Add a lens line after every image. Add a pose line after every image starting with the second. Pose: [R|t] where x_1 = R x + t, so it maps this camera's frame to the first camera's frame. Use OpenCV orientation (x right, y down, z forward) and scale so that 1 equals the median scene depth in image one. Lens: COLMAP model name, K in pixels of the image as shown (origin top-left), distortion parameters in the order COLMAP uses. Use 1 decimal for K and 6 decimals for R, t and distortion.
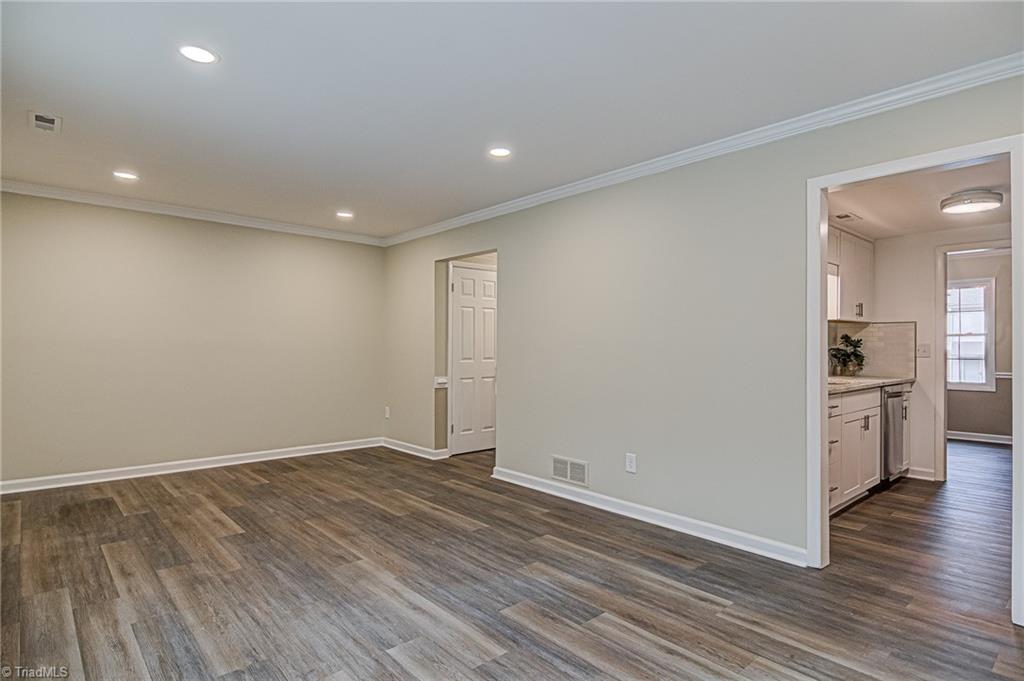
lens RADIAL K [[547.4, 0, 519.2], [0, 547.4, 345.9], [0, 0, 1]] dist [0.024873, -0.019853]
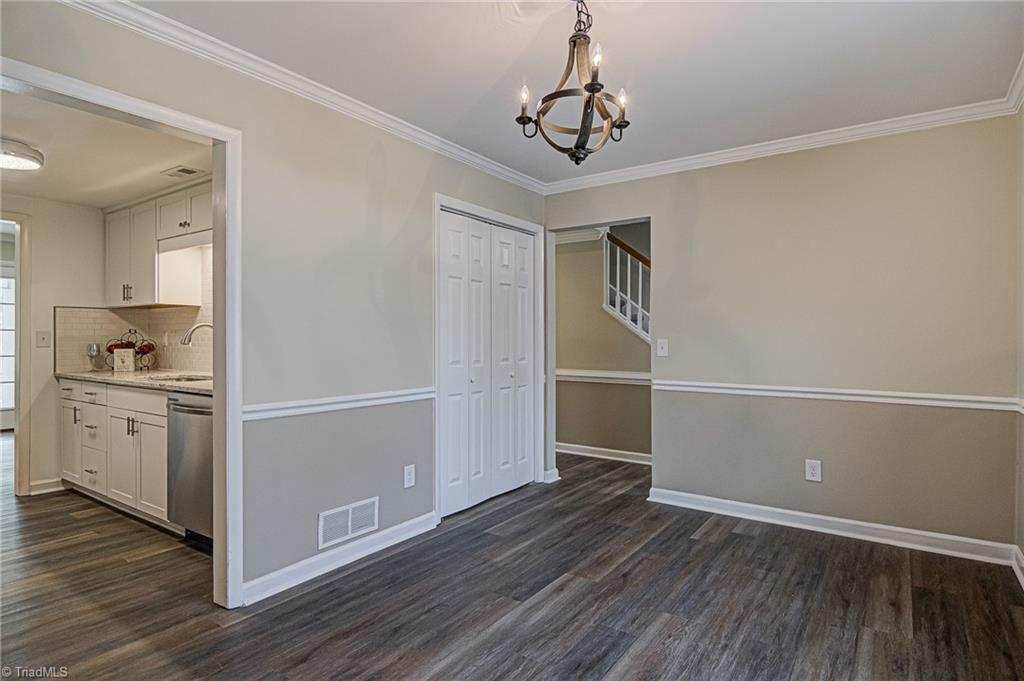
lens RADIAL K [[547.4, 0, 510.7], [0, 547.4, 338.5], [0, 0, 1]] dist [0.024873, -0.019853]
pose [[0.215353, -0.005866, -0.976519, 2.098021], [-0.000627, 0.999981, -0.006145, 0.012689], [0.976536, 0.001935, 0.215345, 1.839239]]
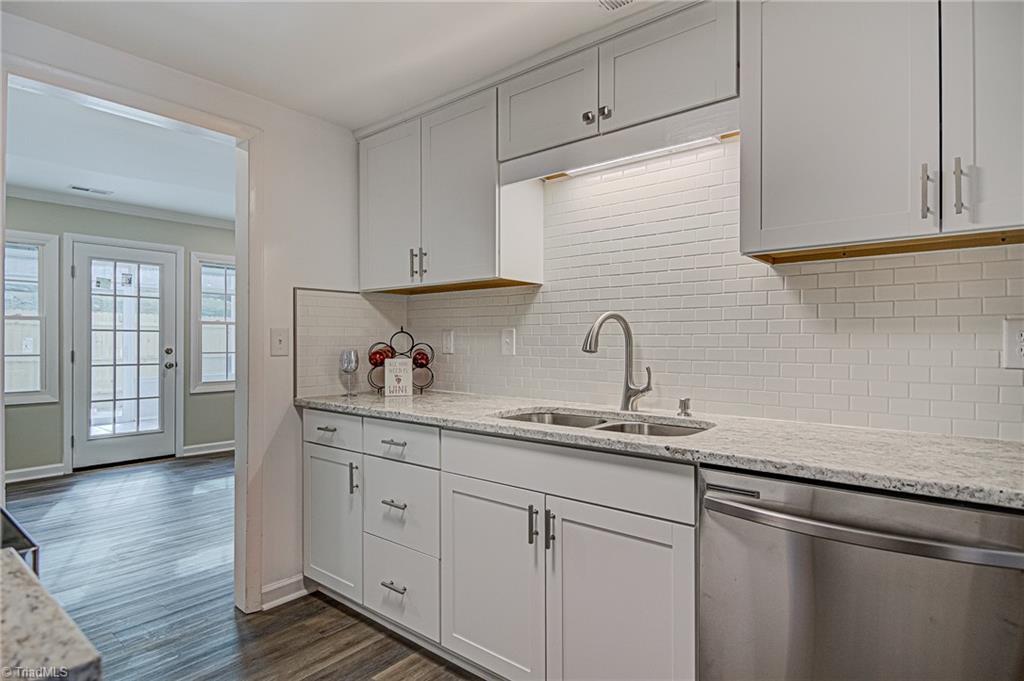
lens RADIAL K [[547.4, 0, 512.3], [0, 547.4, 340.3], [0, 0, 1]] dist [0.024873, -0.019853]
pose [[0.141883, -0.005859, -0.989866, 1.357217], [0.000714, 0.999983, -0.005817, 0.008468], [0.989883, 0.000119, 0.141885, 1.224154]]
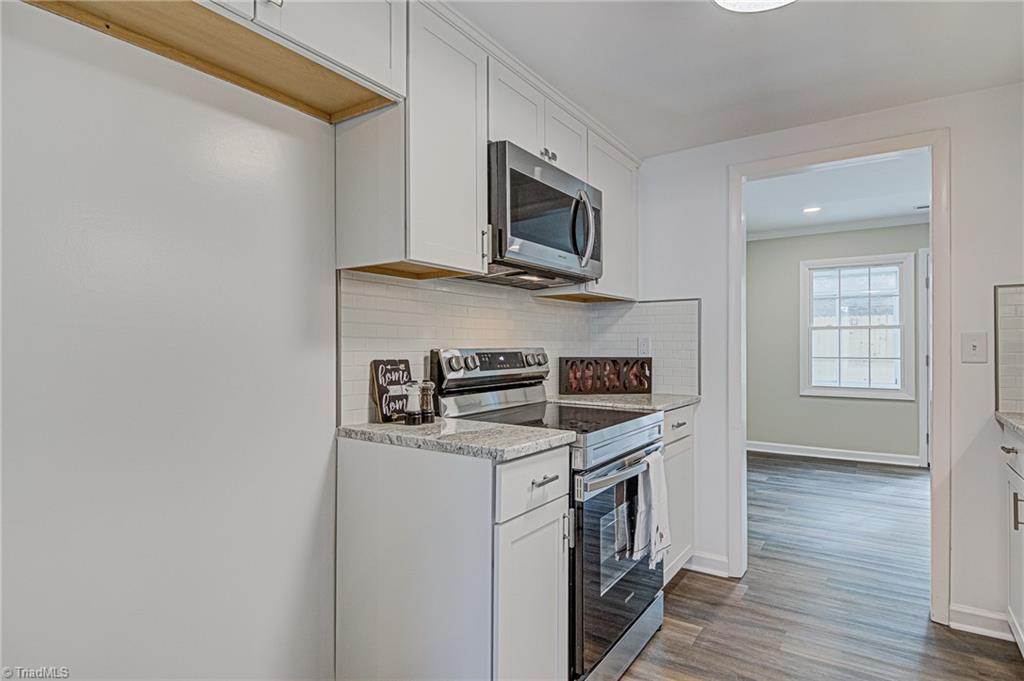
lens RADIAL K [[547.4, 0, 510.2], [0, 547.4, 343.7], [0, 0, 1]] dist [0.024873, -0.019853]
pose [[-0.972837, -0.005823, -0.231418, 1.289198], [-0.004648, 0.999973, -0.005618, 0.008015], [0.231444, -0.004390, -0.972838, 1.578231]]
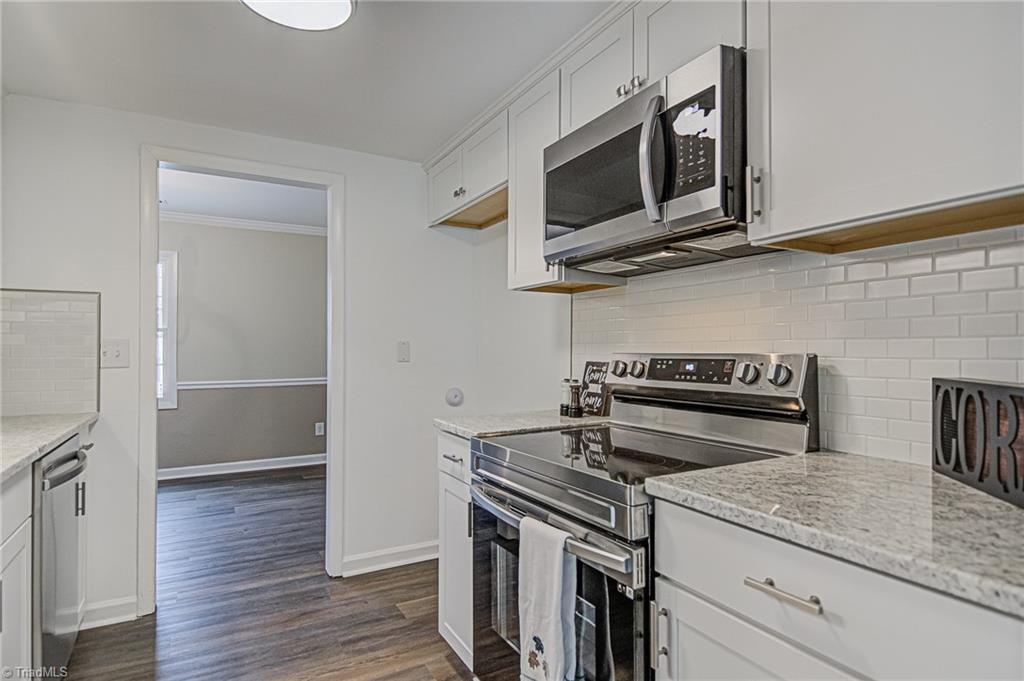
lens RADIAL K [[547.4, 0, 512.3], [0, 547.4, 344.3], [0, 0, 1]] dist [0.024873, -0.019853]
pose [[0.218039, 0.005490, 0.975925, 0.543579], [0.000454, 0.999984, -0.005726, 0.004394], [-0.975940, 0.001691, 0.218033, 0.890747]]
